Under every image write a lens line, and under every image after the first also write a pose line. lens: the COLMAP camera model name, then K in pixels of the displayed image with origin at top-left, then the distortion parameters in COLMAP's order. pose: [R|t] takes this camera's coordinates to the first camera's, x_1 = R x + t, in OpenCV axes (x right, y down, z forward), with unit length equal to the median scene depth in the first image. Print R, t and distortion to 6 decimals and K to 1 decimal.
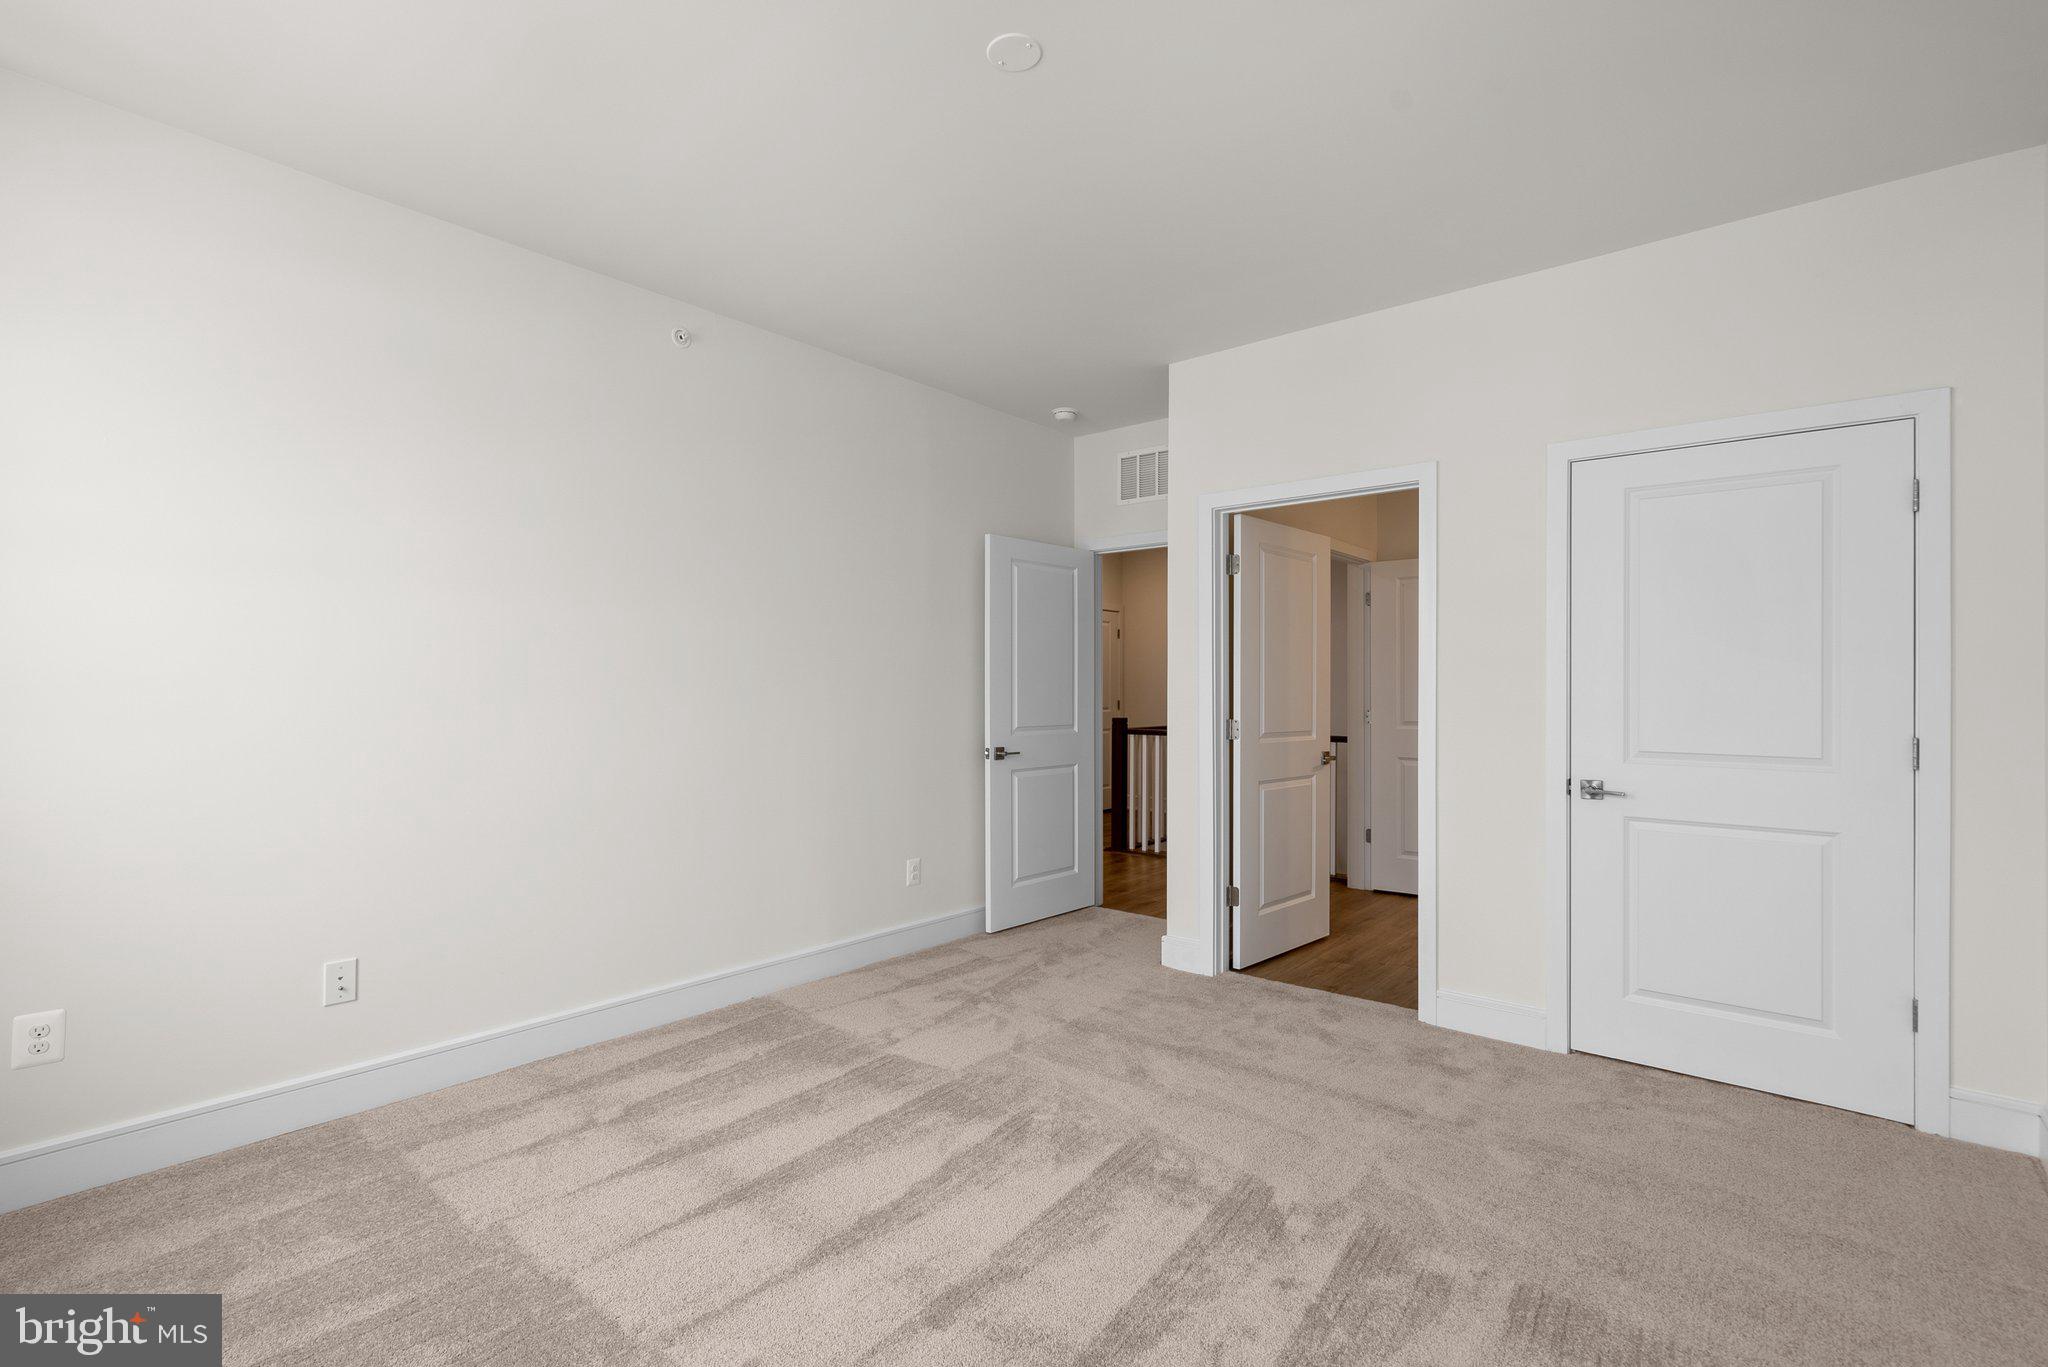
lens RADIAL K [[944.5, 0, 1024.0], [0, 944.5, 683.5], [0, 0, 1]] dist [-0.001202, -0.000245]
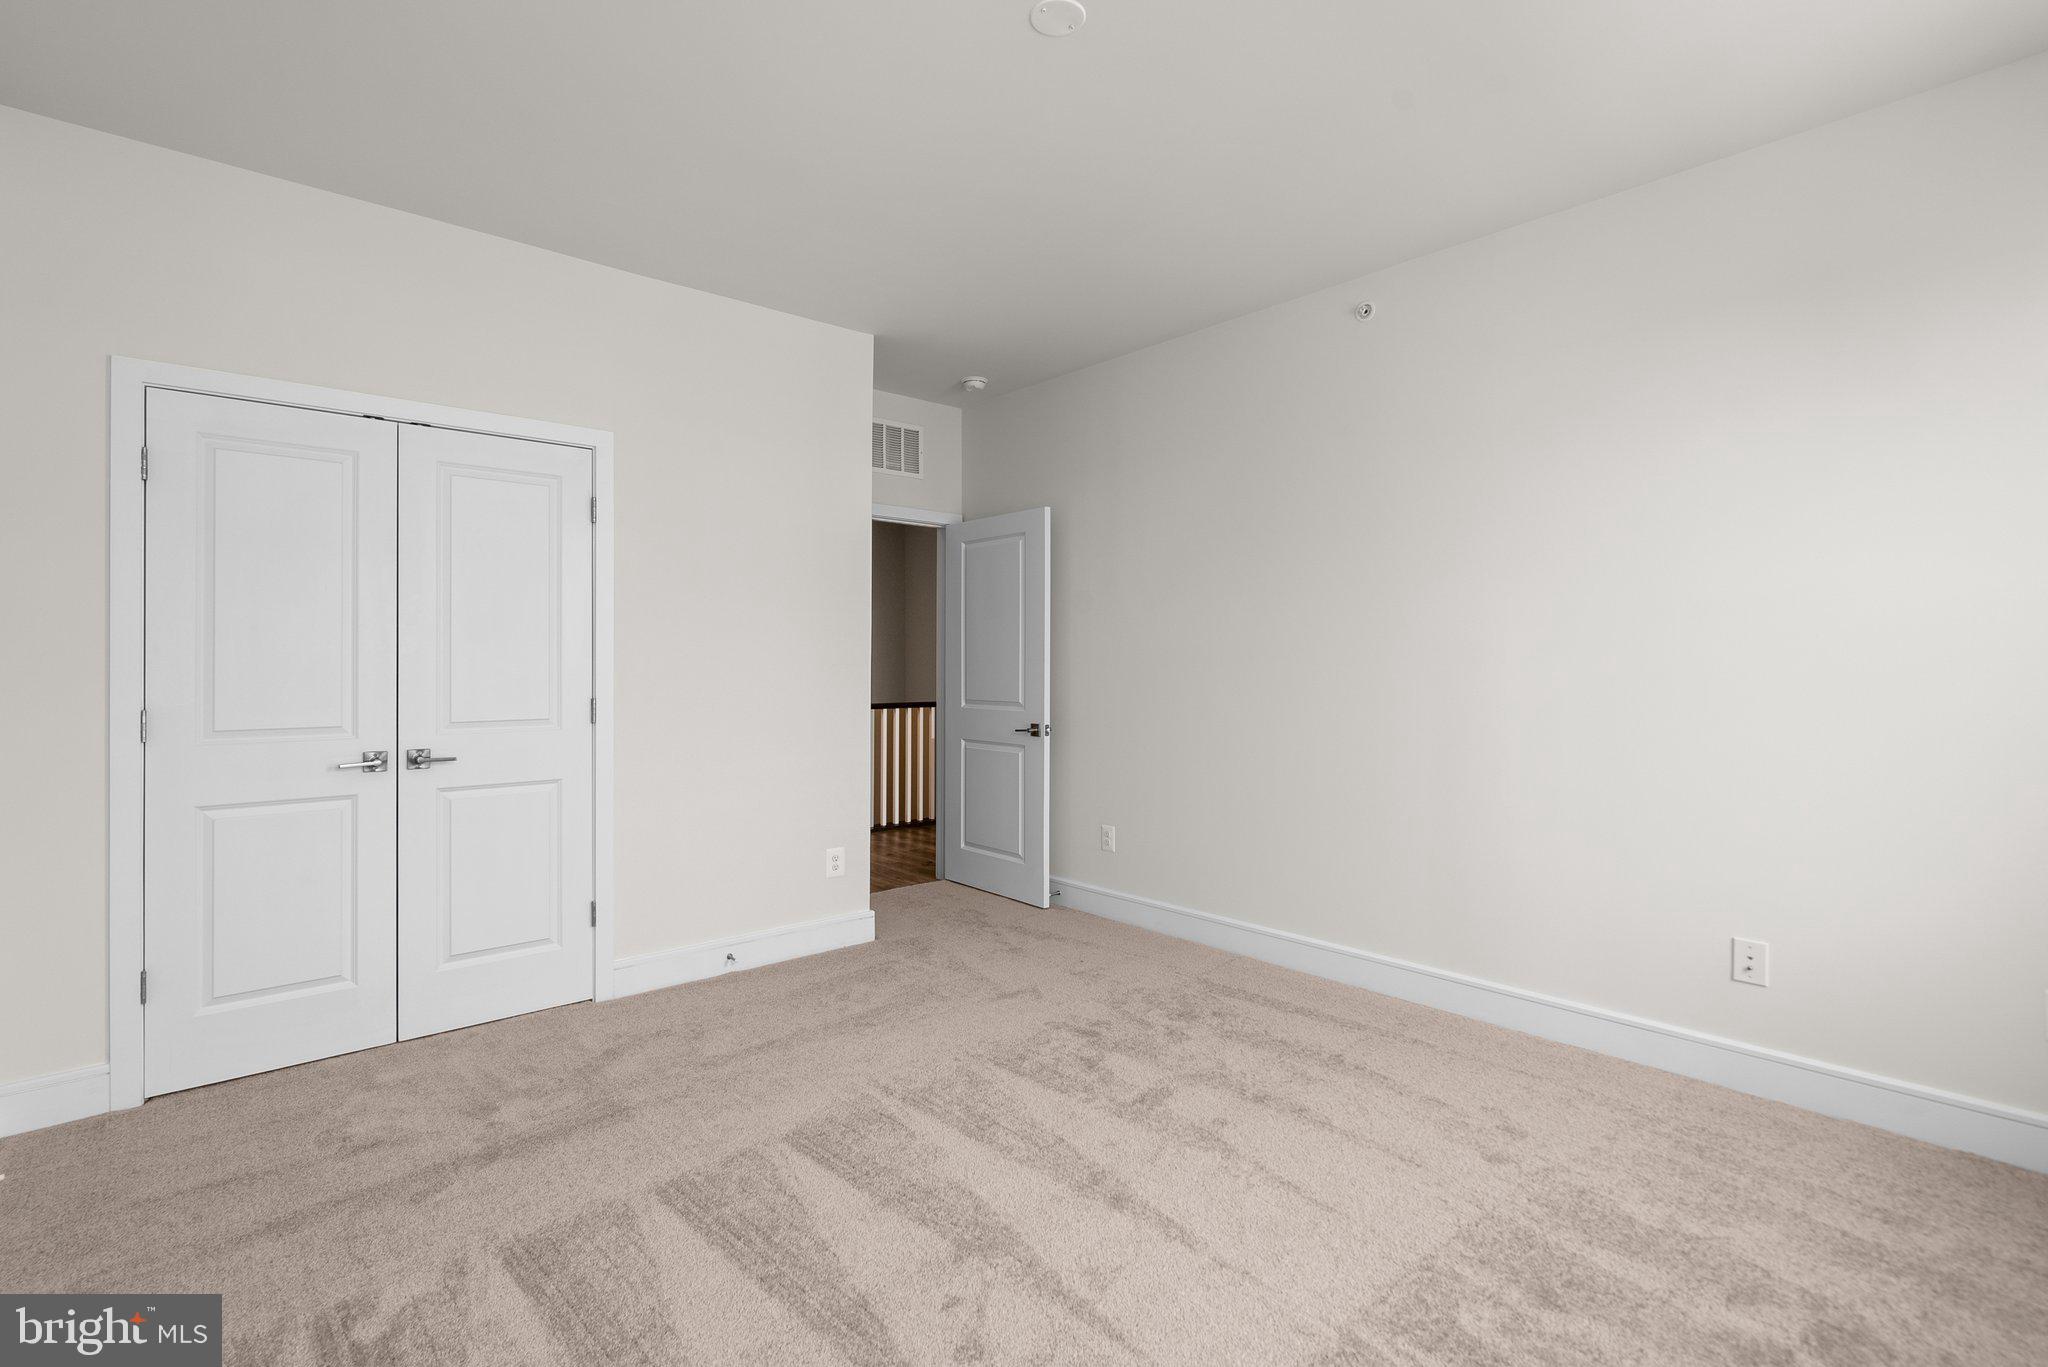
lens RADIAL K [[959.3, 0, 1023.7], [0, 959.3, 657.5], [0, 0, 1]] dist [-0.000372, -0.000191]
pose [[0.149330, -0.001631, 0.988786, -0.417212], [-0.000926, 0.999998, 0.001790, -0.000325], [-0.988787, -0.001183, 0.149328, 0.355677]]
